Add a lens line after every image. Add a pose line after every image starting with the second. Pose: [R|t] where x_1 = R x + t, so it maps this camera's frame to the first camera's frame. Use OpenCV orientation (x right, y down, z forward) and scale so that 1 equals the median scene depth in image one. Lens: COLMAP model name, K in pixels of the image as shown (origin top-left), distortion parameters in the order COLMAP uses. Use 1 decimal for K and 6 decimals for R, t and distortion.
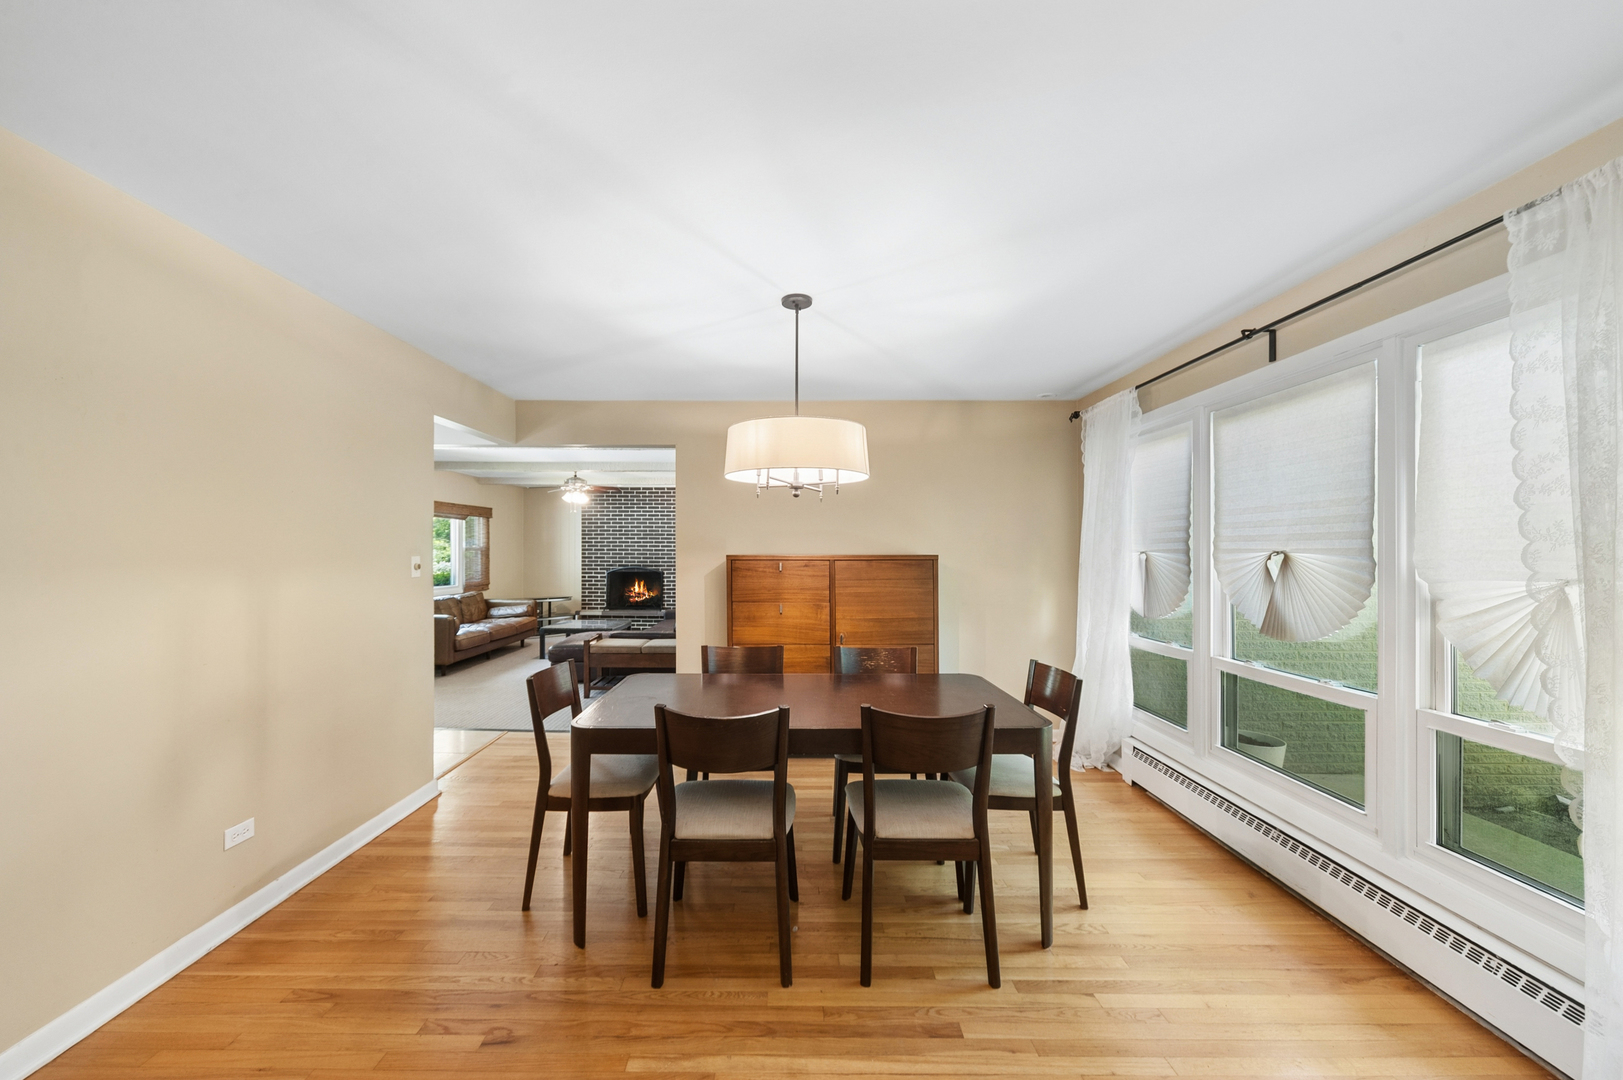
lens RADIAL K [[593.5, 0, 794.1], [0, 593.5, 543.1], [0, 0, 1]] dist [-0.001093, 0.000059]
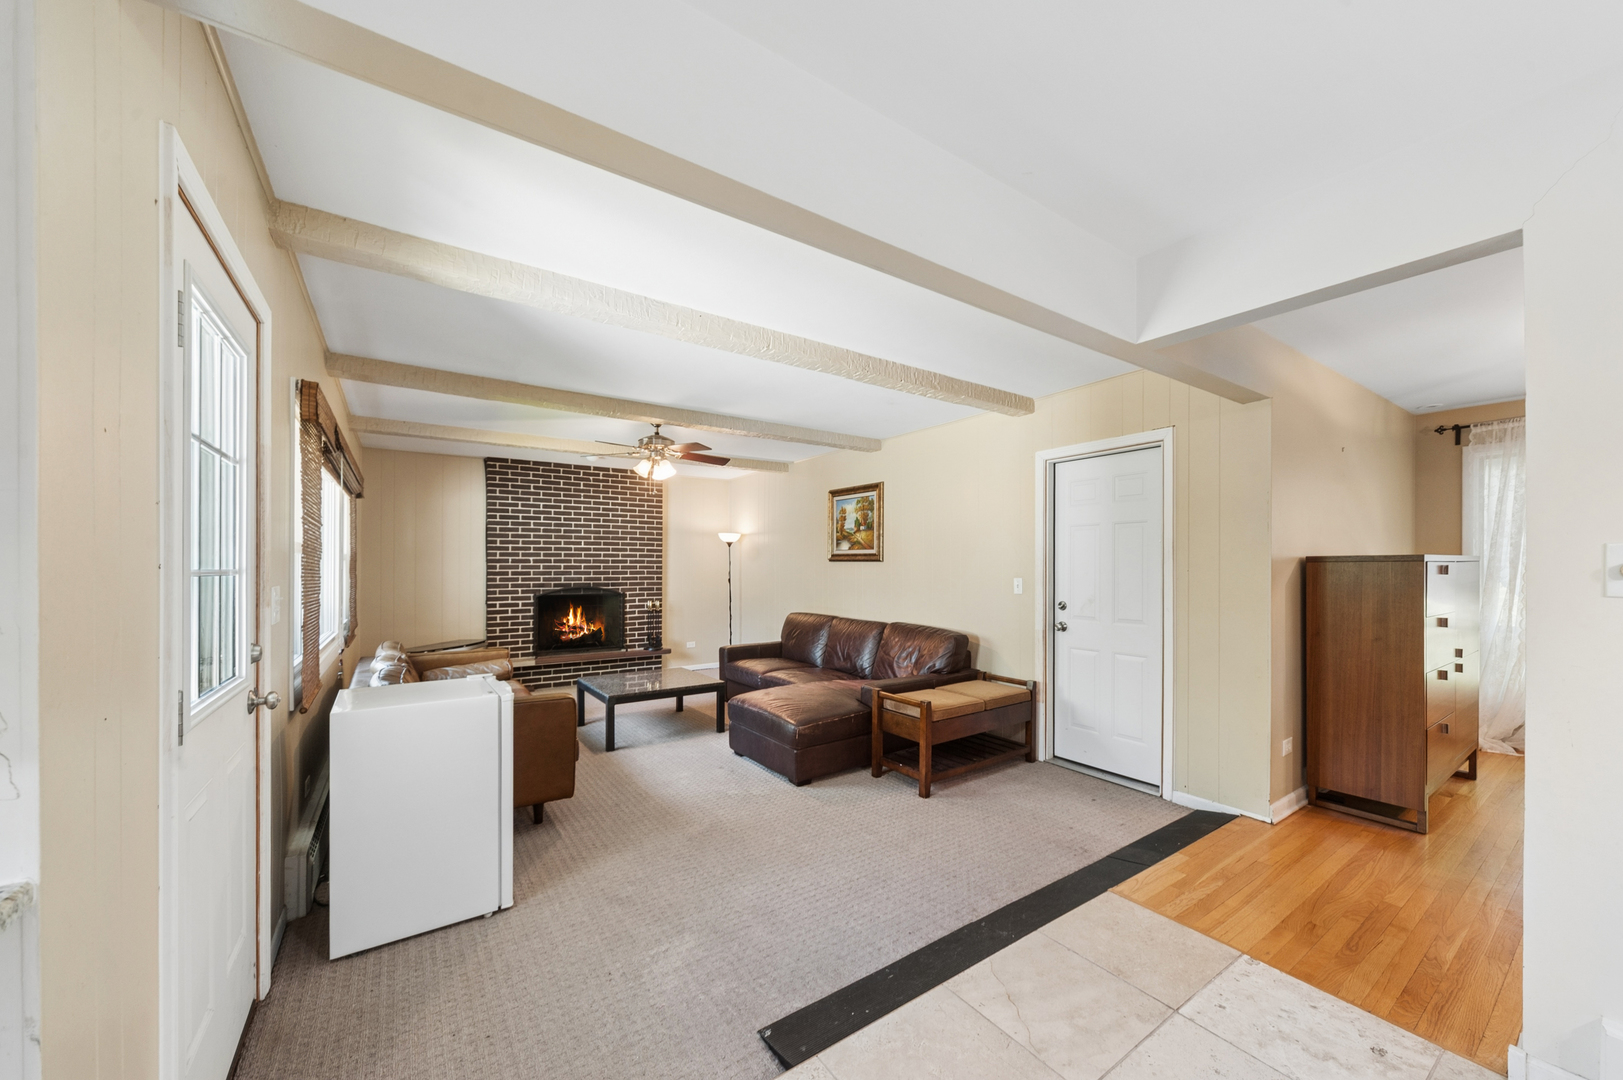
lens RADIAL K [[593.5, 0, 834.9], [0, 593.5, 565.4], [0, 0, 1]] dist [-0.001093, 0.000059]
pose [[0.819285, -0.004861, 0.573365, -0.515136], [0.000067, 0.999965, 0.008382, 0.013489], [-0.573386, -0.006829, 0.819257, 0.374757]]
